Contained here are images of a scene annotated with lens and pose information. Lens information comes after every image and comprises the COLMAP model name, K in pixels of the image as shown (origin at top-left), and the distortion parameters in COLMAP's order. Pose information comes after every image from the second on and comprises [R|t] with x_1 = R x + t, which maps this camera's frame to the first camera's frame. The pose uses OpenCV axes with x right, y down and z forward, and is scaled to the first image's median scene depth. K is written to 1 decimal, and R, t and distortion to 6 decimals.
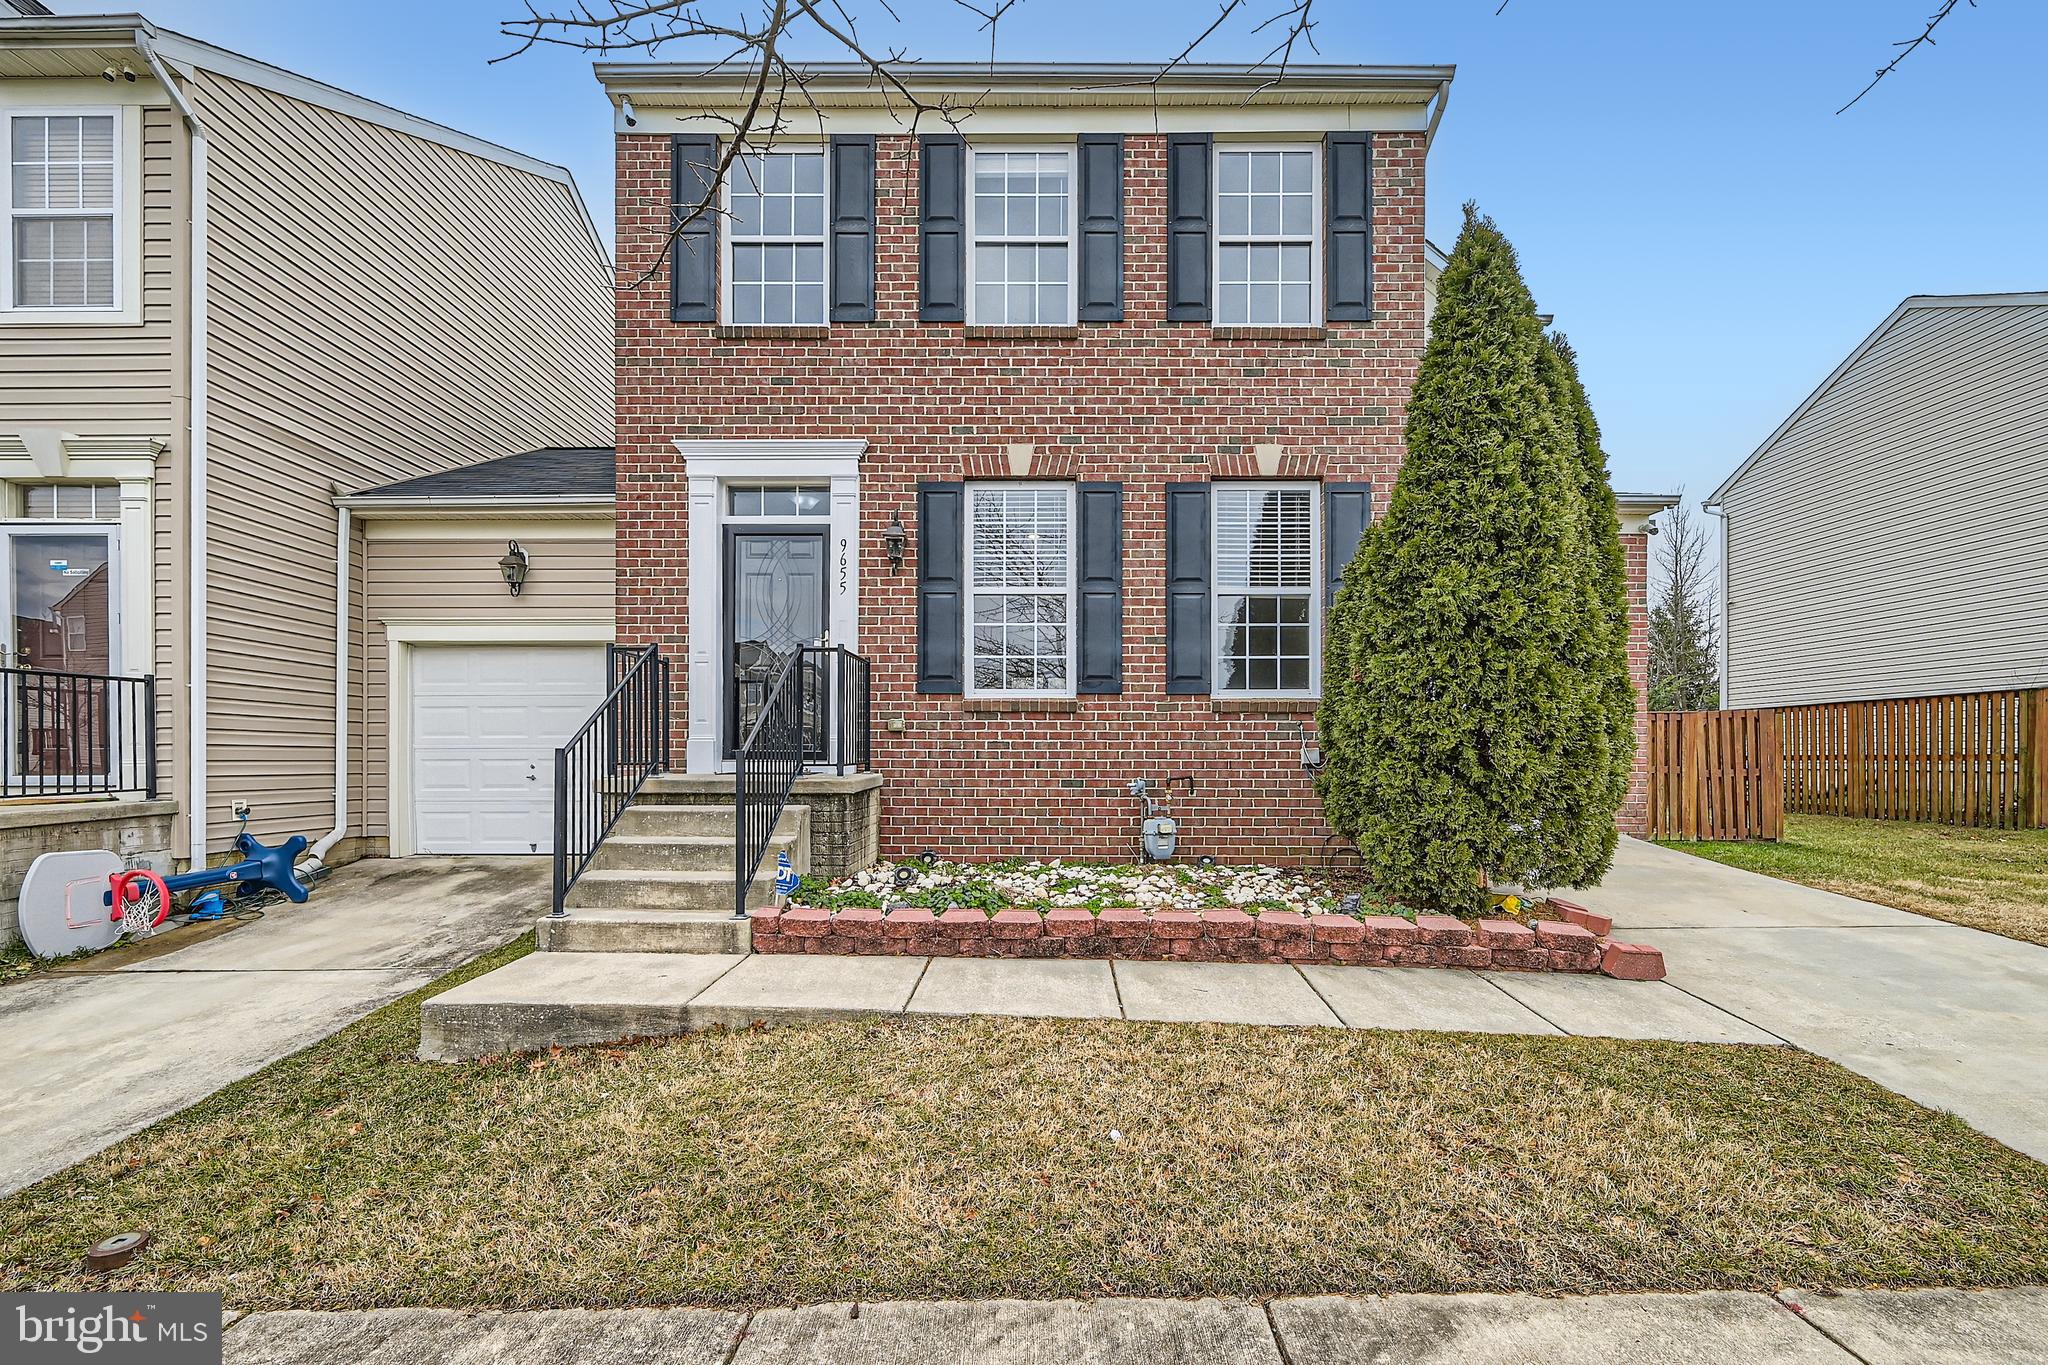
lens RADIAL K [[820.9, 0, 981.1], [0, 820.9, 764.6], [0, 0, 1]] dist [0.001155, -0.000129]
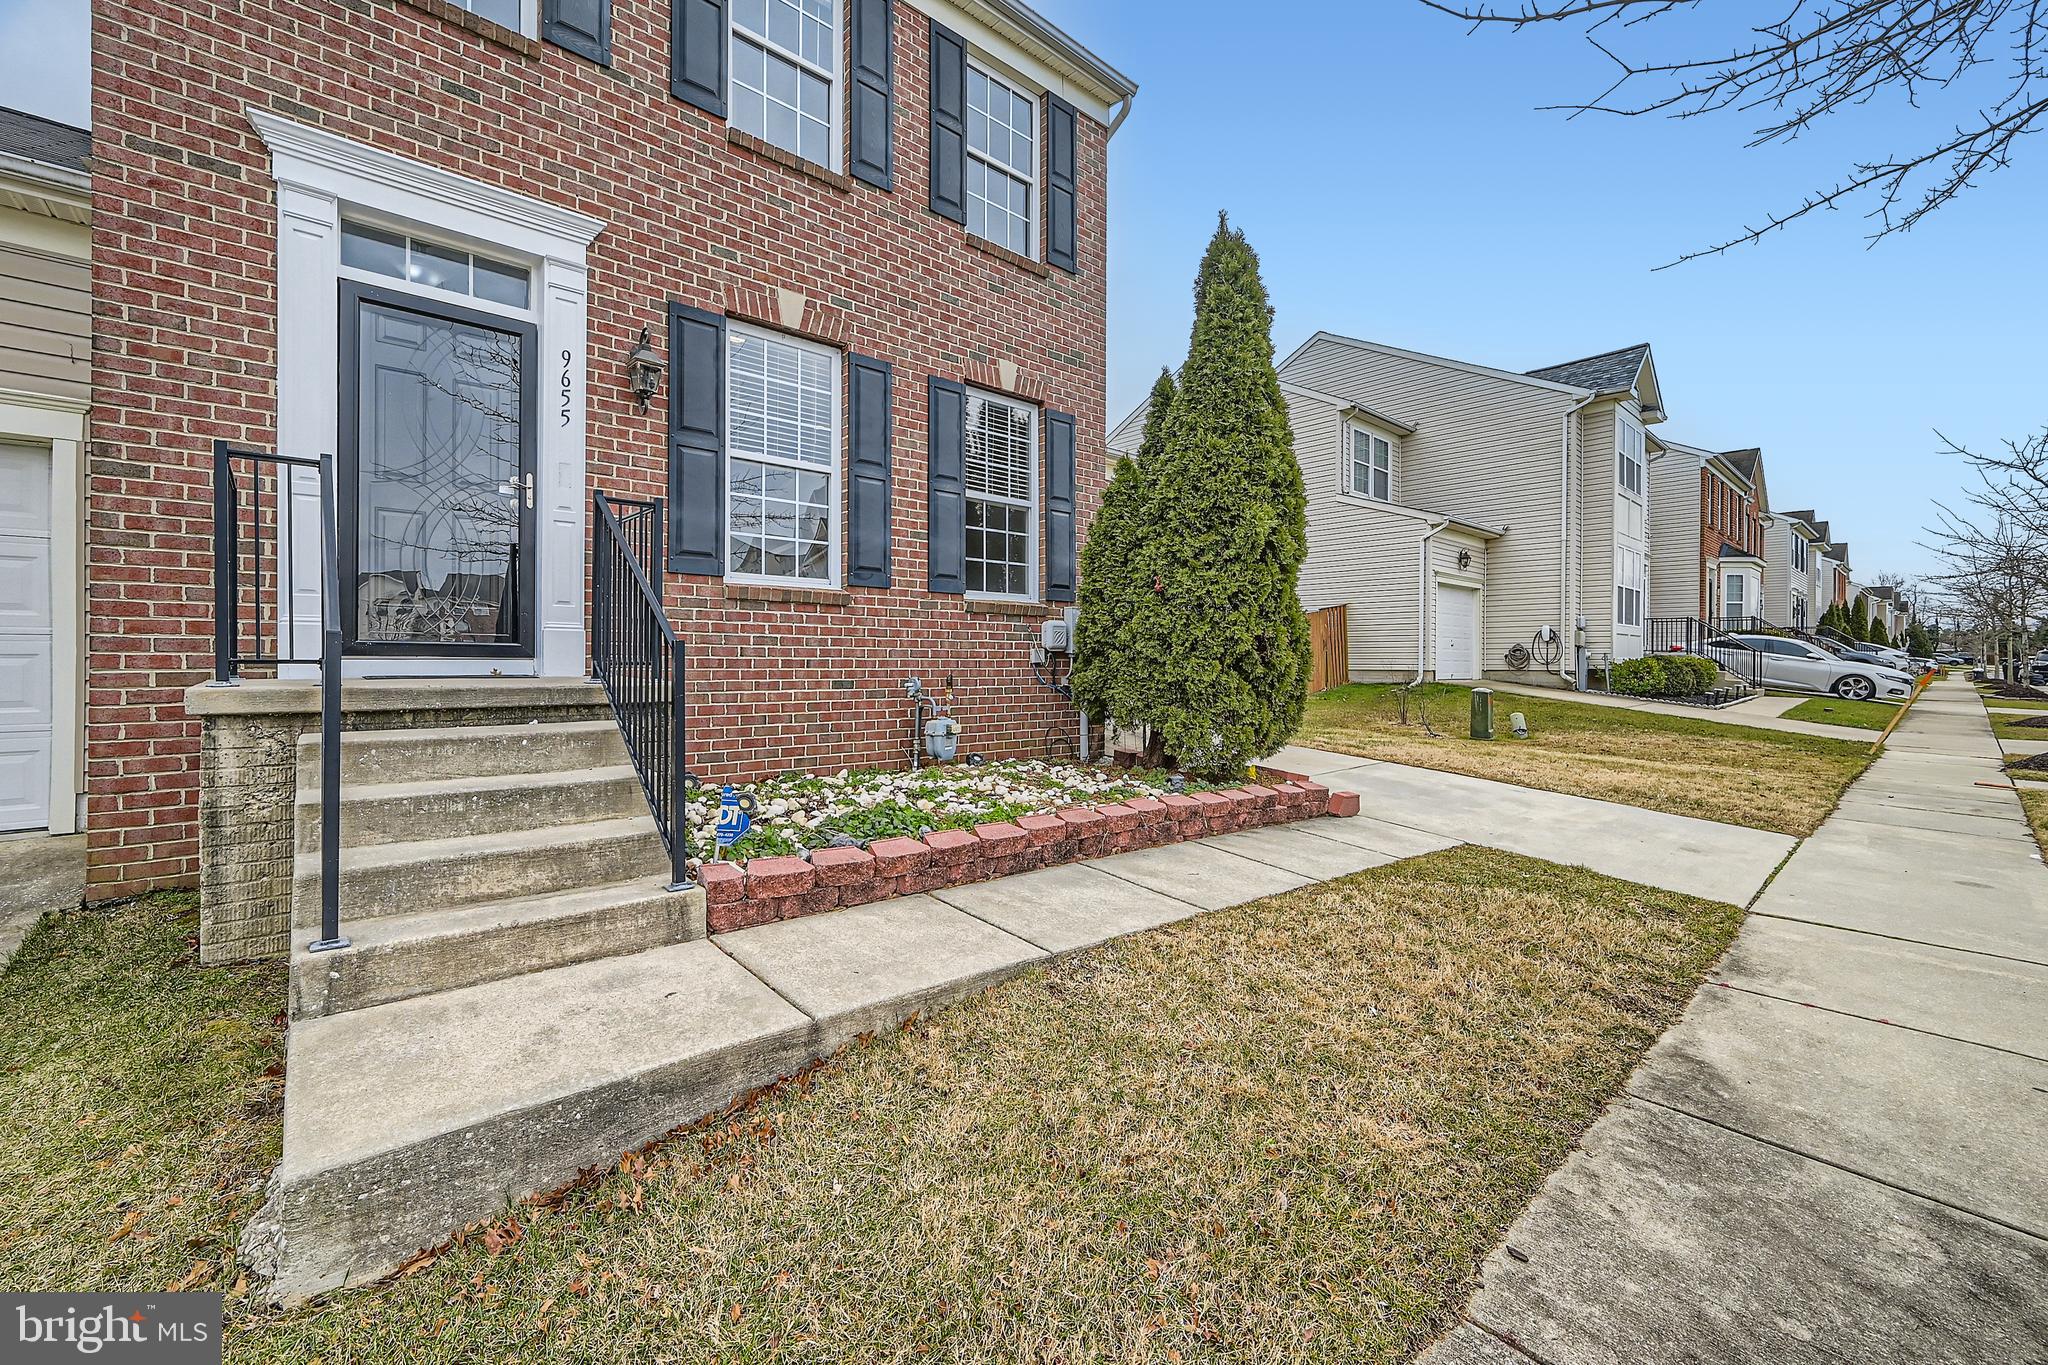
lens RADIAL K [[820.9, 0, 1018.8], [0, 820.9, 667.5], [0, 0, 1]] dist [0.001155, -0.000129]
pose [[0.754277, -0.003091, 0.656549, -0.337903], [0.001554, 0.999995, 0.002922, 0.001909], [-0.656555, -0.001184, 0.754278, 0.193934]]
